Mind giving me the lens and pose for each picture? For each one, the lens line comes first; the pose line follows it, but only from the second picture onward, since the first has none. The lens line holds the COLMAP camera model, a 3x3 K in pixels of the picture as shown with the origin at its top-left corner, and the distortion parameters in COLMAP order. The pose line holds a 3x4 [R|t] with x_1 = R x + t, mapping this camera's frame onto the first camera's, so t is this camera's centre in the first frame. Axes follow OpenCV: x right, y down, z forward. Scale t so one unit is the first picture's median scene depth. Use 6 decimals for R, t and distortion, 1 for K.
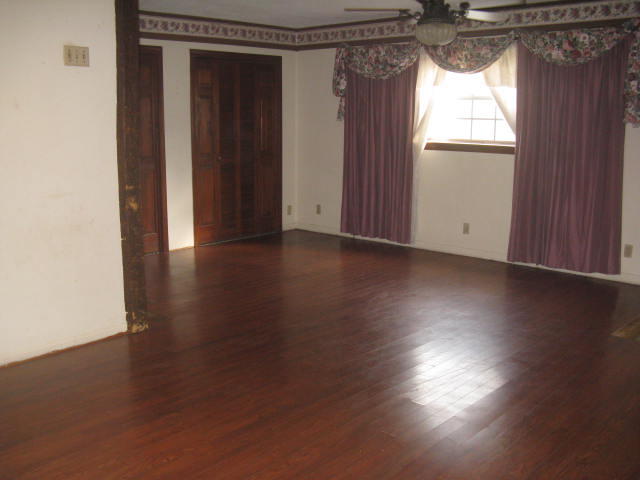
lens RADIAL K [[652.8, 0, 320.0], [0, 652.8, 240.0], [0, 0, 1]] dist [-0.188409, 0.235584]
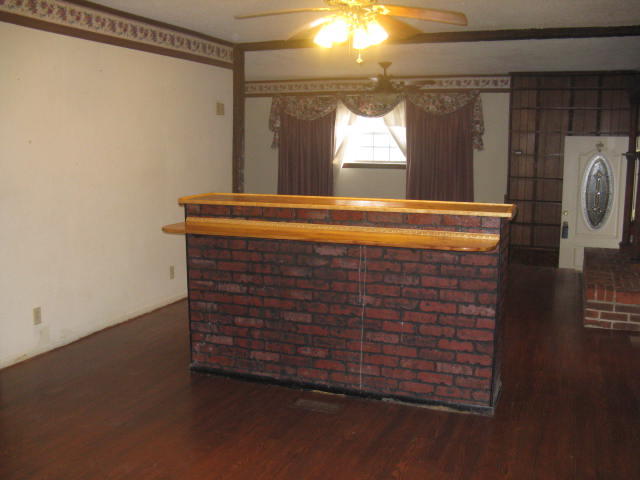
lens RADIAL K [[652.8, 0, 320.0], [0, 652.8, 240.0], [0, 0, 1]] dist [-0.188409, 0.235584]
pose [[0.925973, -0.054541, 0.373631, -0.480770], [0.070228, 0.997124, -0.028490, 0.068372], [-0.371002, 0.052621, 0.927140, -0.380136]]
